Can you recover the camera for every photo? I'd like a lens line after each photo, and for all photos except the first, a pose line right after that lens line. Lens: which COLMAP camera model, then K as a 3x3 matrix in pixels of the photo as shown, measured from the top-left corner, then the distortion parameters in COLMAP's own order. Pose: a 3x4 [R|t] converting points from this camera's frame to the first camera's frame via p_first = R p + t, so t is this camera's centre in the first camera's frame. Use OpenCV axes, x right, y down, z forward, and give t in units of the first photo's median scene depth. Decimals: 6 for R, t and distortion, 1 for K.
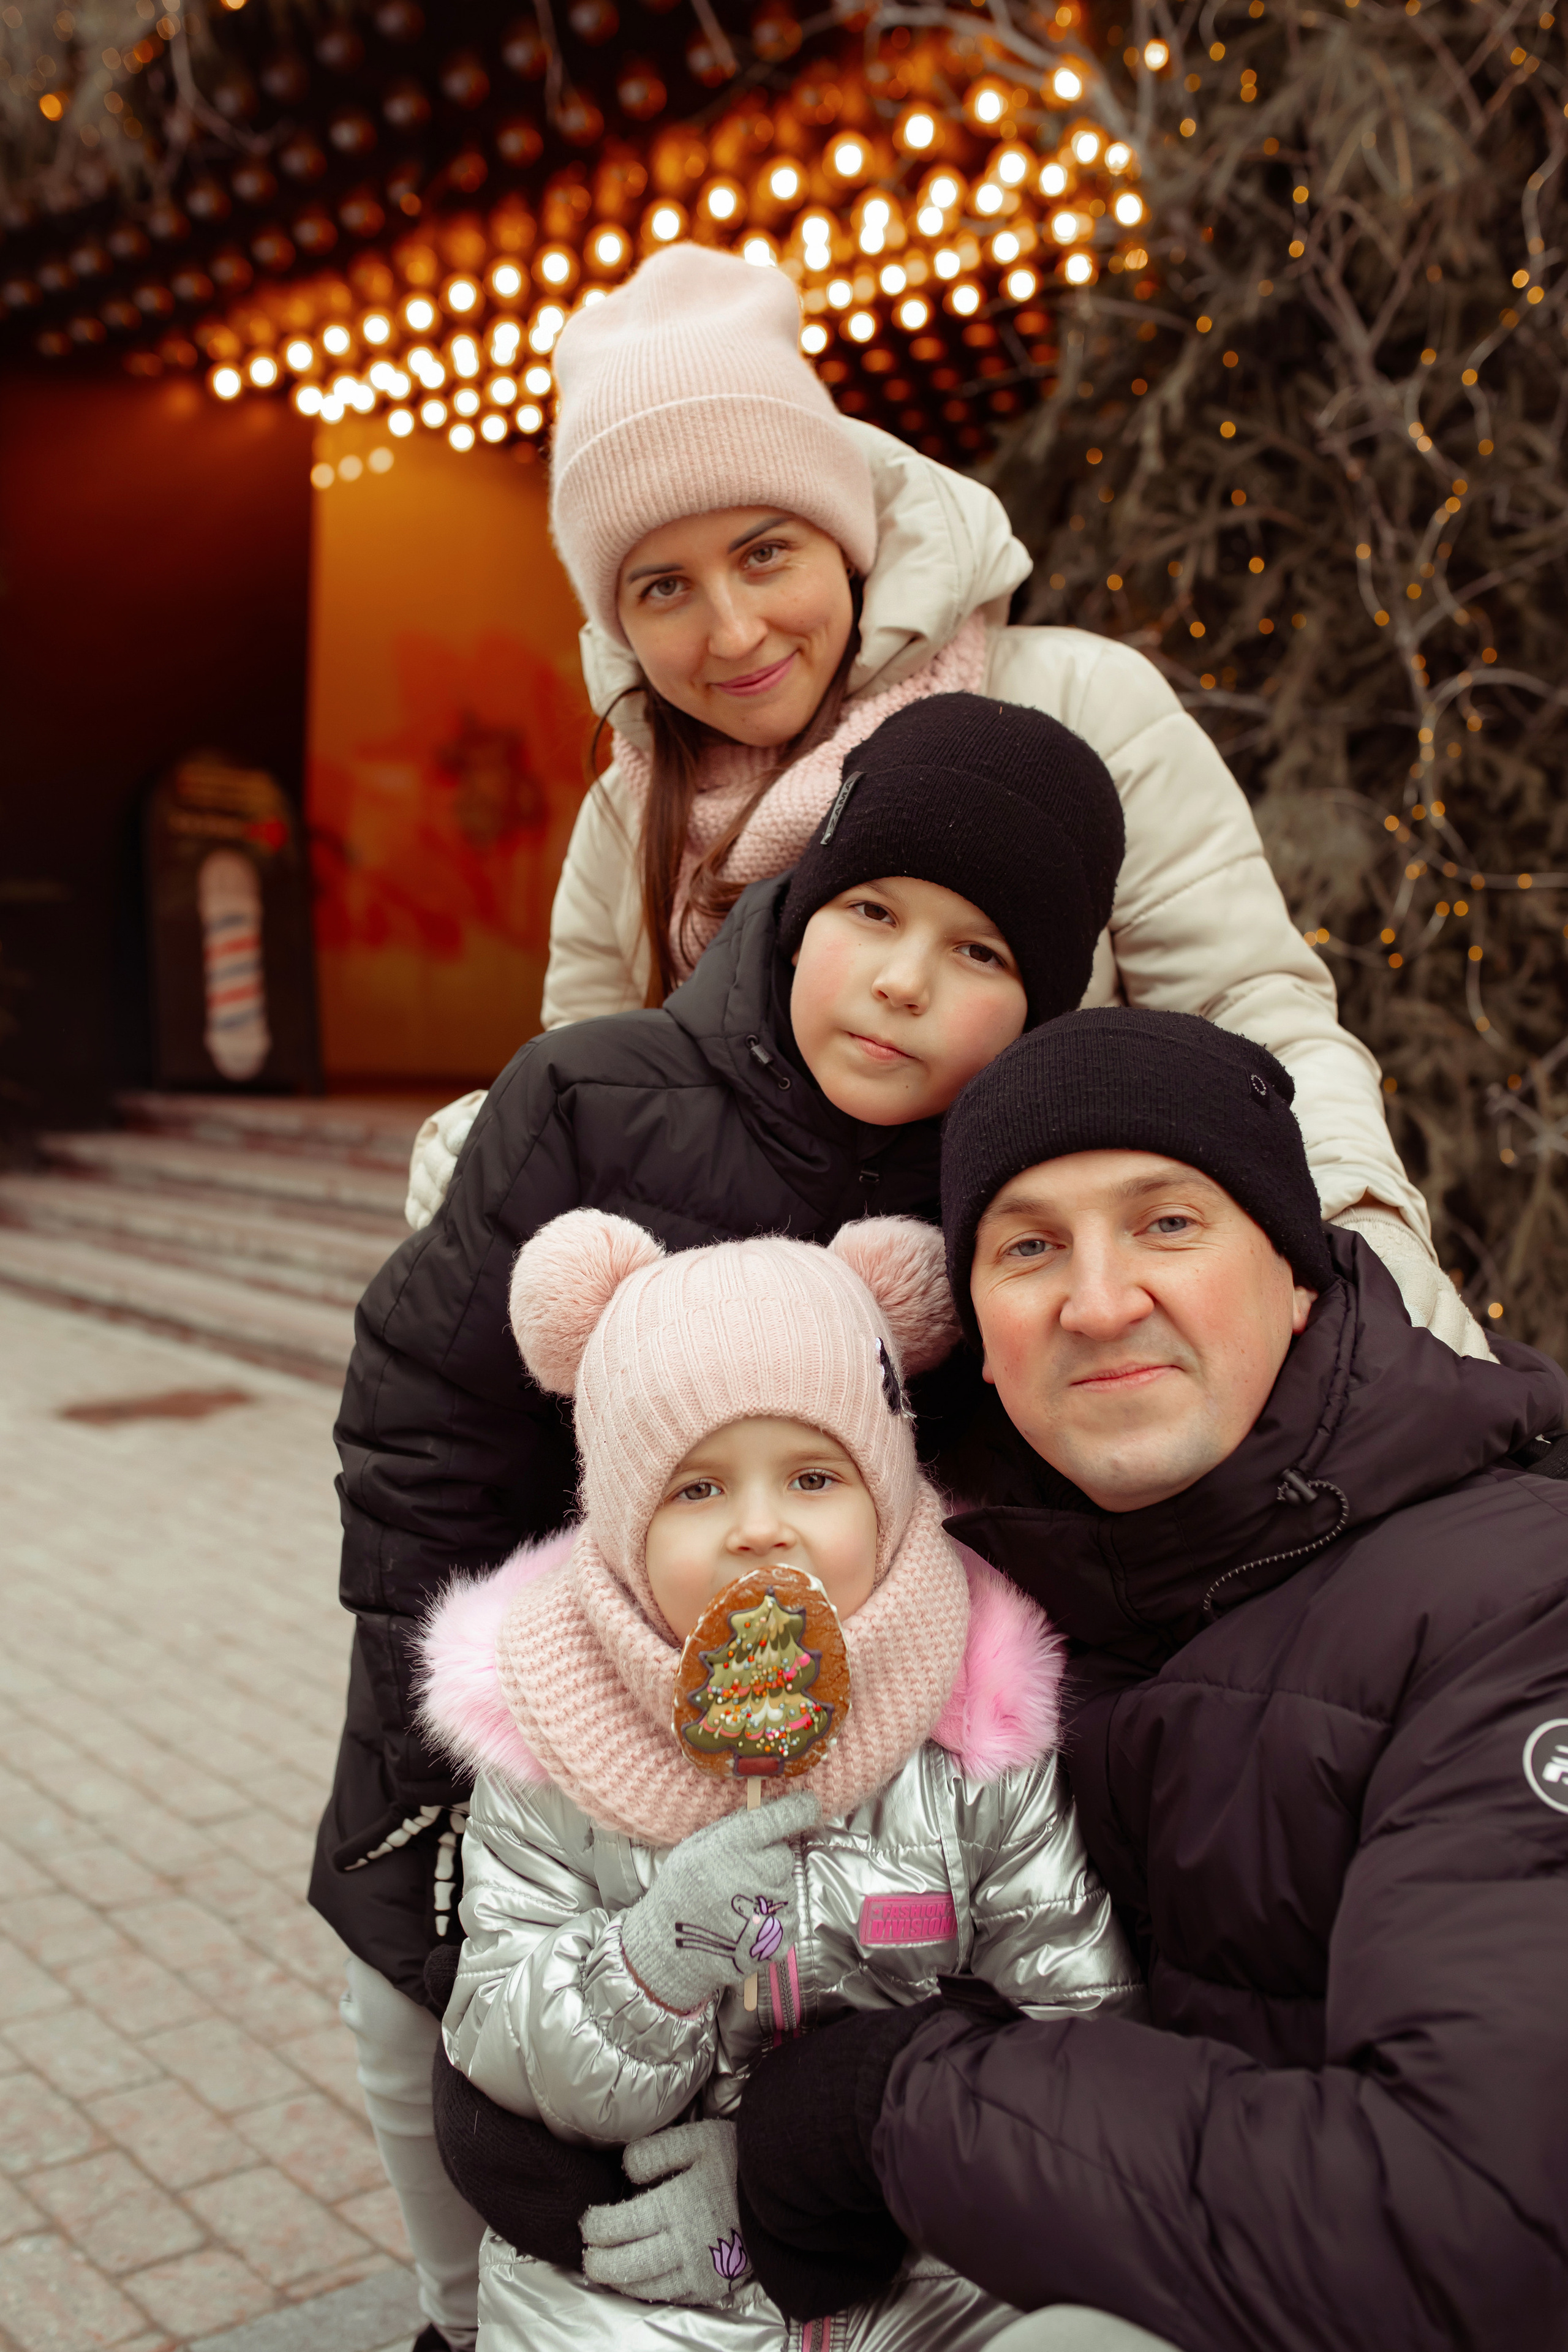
lens RADIAL K [[2365.9, 0, 770.1], [0, 2365.9, 1174.1], [0, 0, 1]] dist [-0.048257, 0.051038]
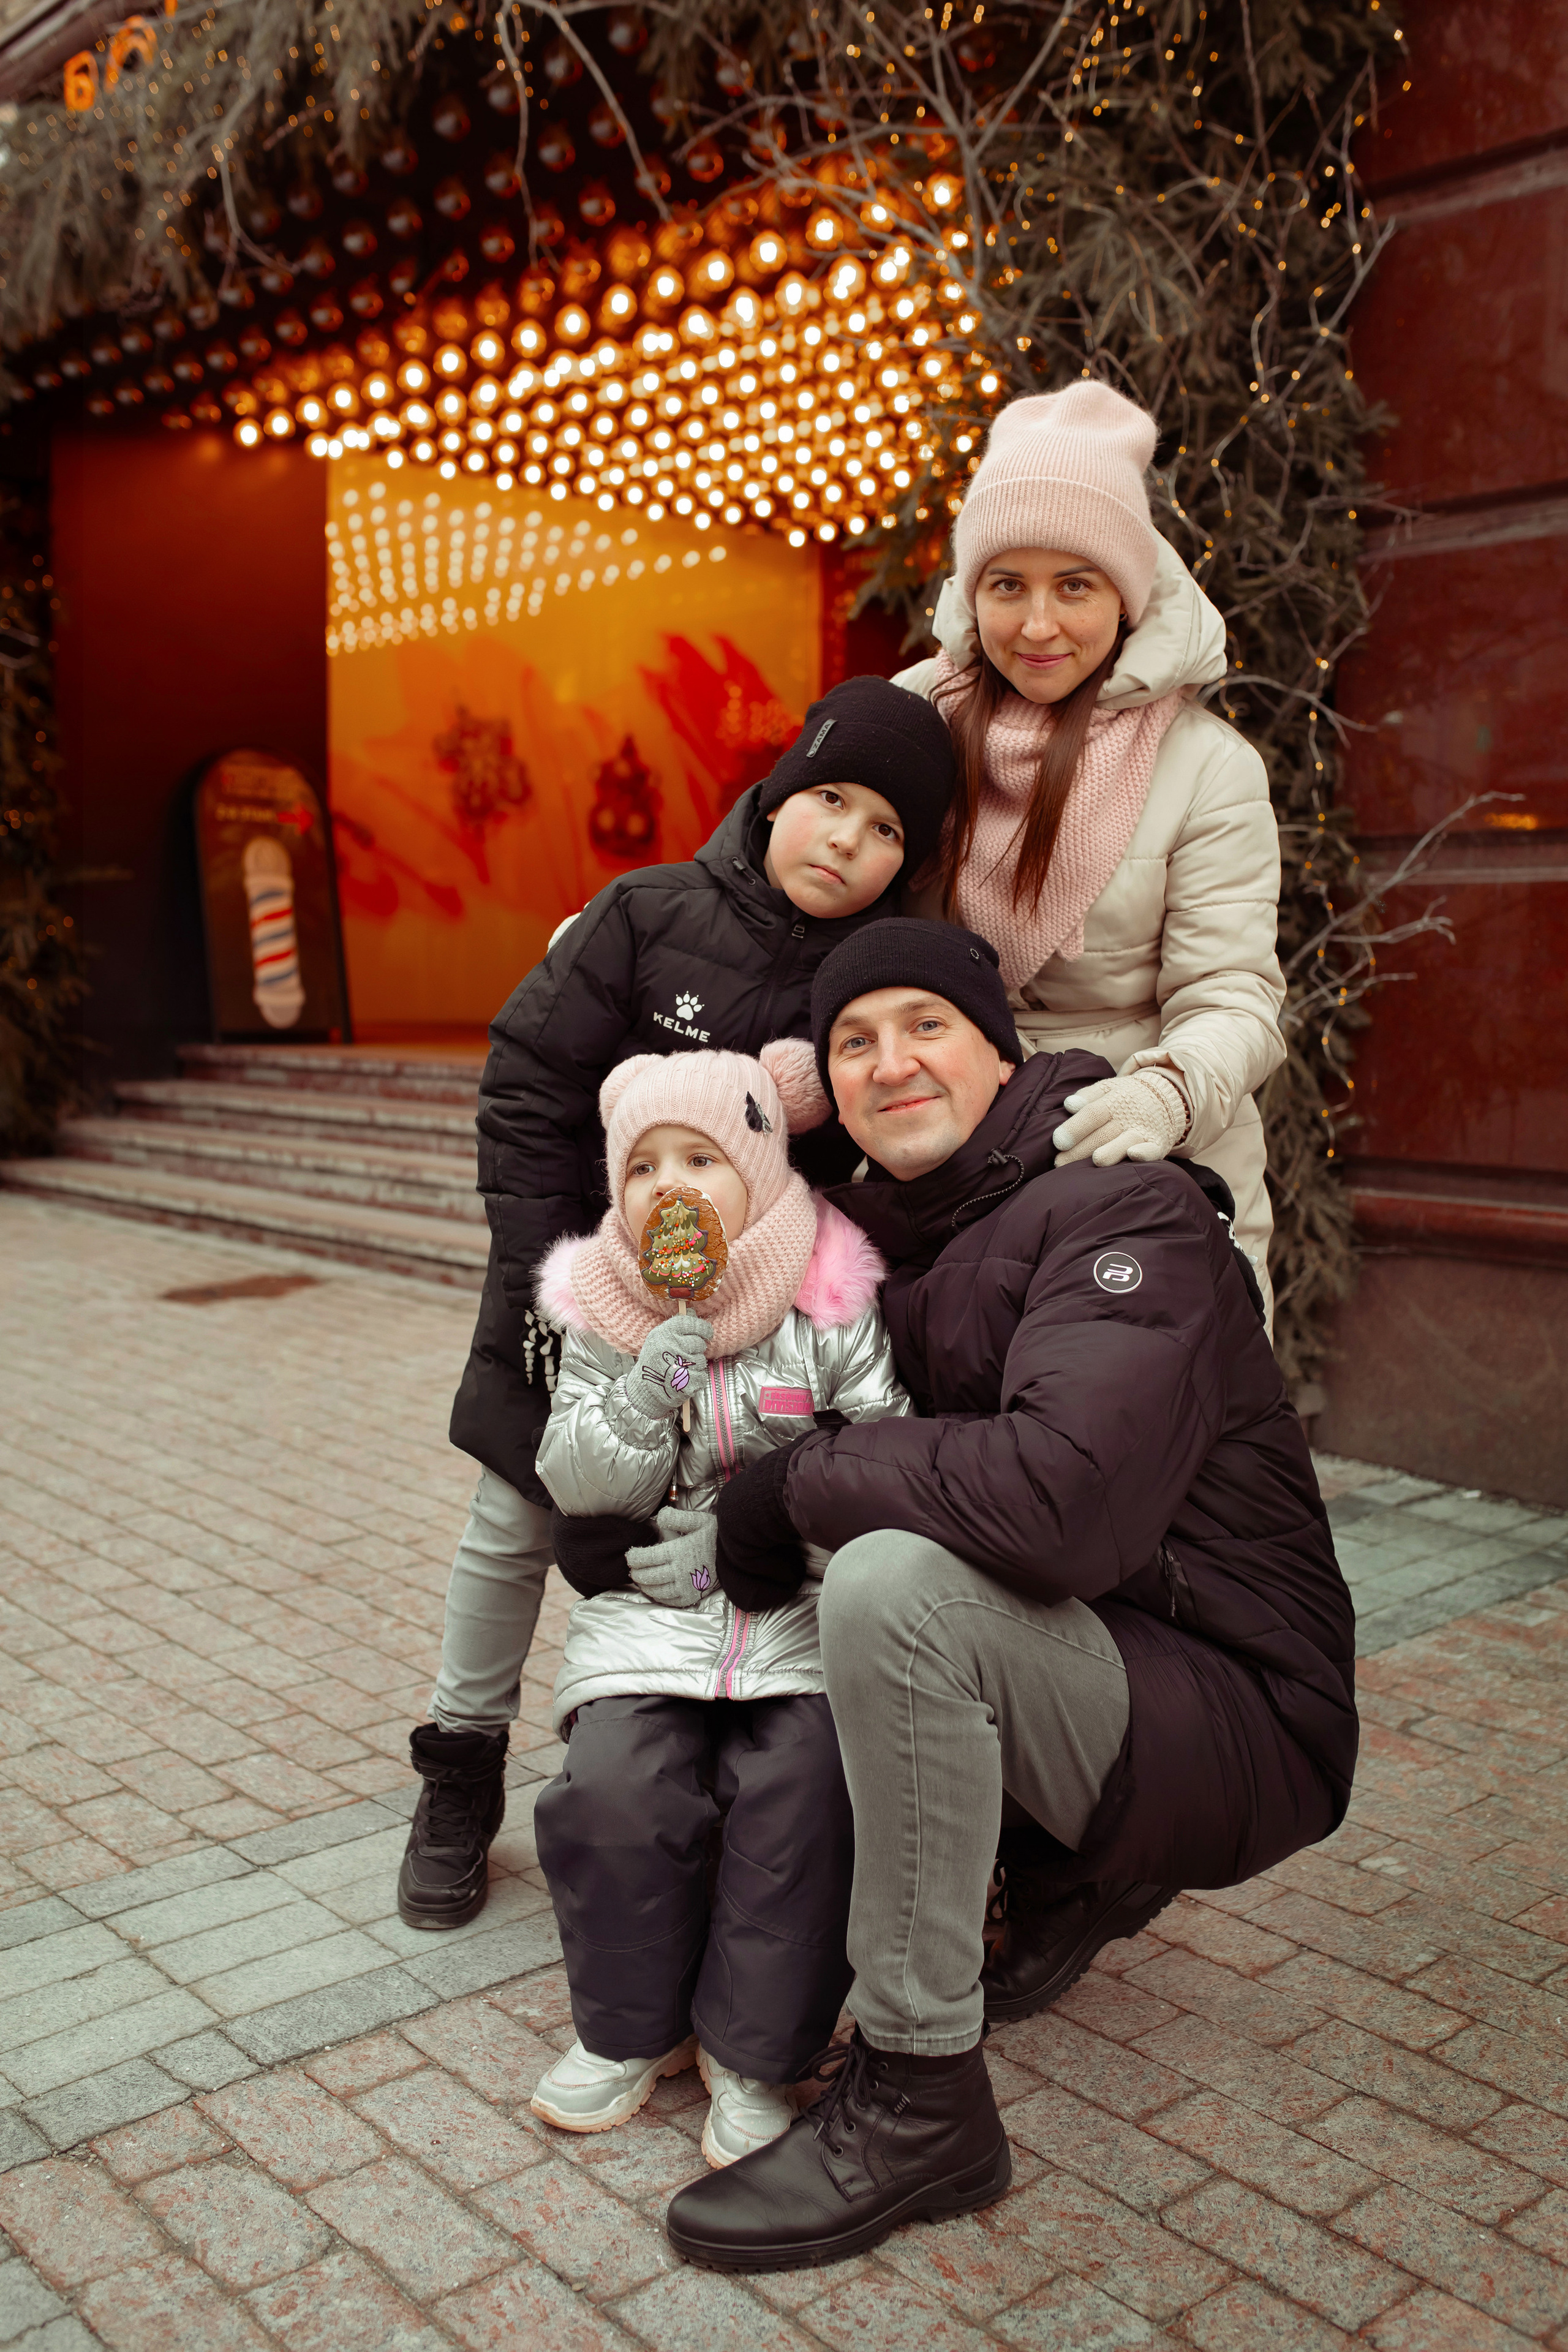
lens RADIAL K [[2246.2, 0, 822.6], [0, 2246.2, 1180.6], [0, 0, 1]] dist [-0.046549, 0.056855]
pose [[0.998817, -0.034730, 0.034033, 0.005166], [0.033893, 0.999116, 0.024872, 0.021862], [-0.034866, -0.023689, 0.999111, -0.167989]]
